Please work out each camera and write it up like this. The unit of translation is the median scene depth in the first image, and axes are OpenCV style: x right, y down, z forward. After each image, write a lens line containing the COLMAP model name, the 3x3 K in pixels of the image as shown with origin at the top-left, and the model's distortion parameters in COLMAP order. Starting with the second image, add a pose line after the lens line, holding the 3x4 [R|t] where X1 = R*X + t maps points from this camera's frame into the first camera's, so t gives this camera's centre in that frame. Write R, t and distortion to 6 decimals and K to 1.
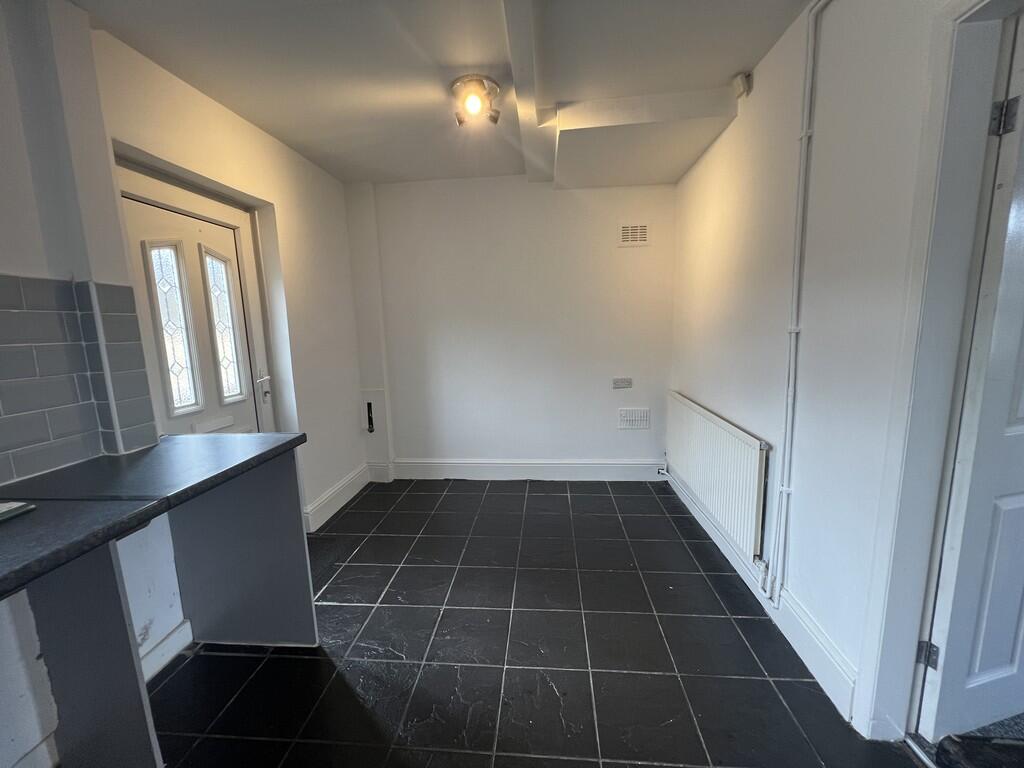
lens RADIAL K [[411.7, 0, 515.8], [0, 411.7, 384.4], [0, 0, 1]] dist [0.001176, 0.000038]
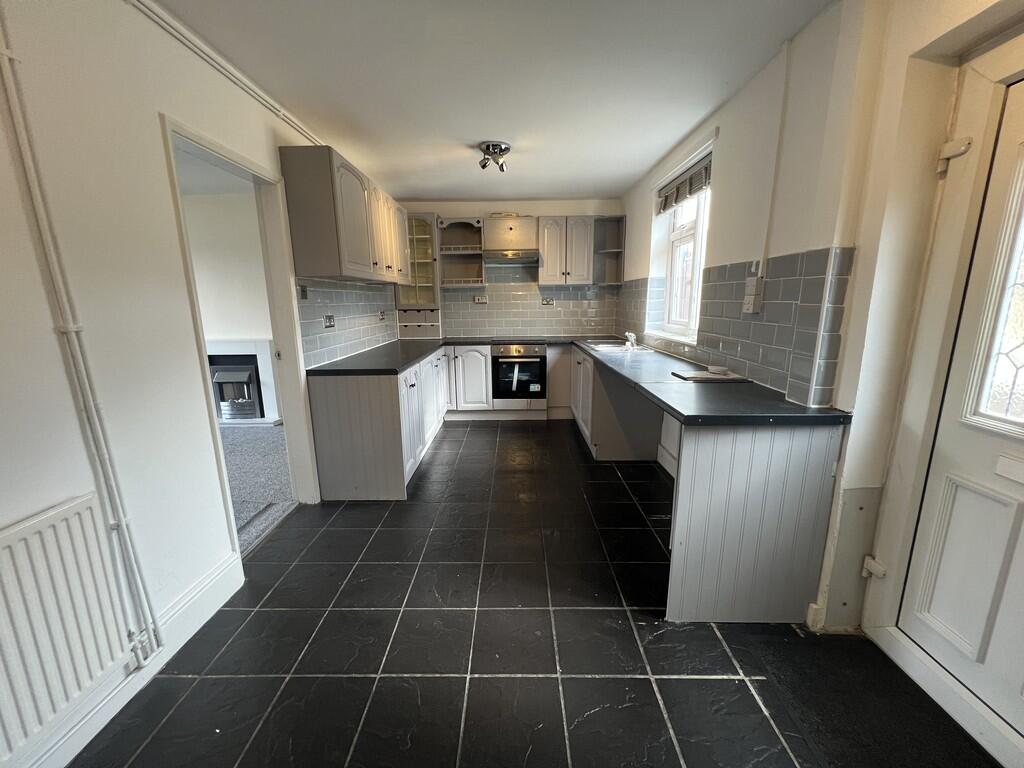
lens RADIAL K [[411.7, 0, 508.6], [0, 411.7, 383.1], [0, 0, 1]] dist [0.001176, 0.000038]
pose [[0.998011, -0.002420, 0.062997, 0.007771], [-0.000627, 0.998833, 0.048300, -0.015692], [-0.063040, -0.048244, 0.996844, 0.104750]]
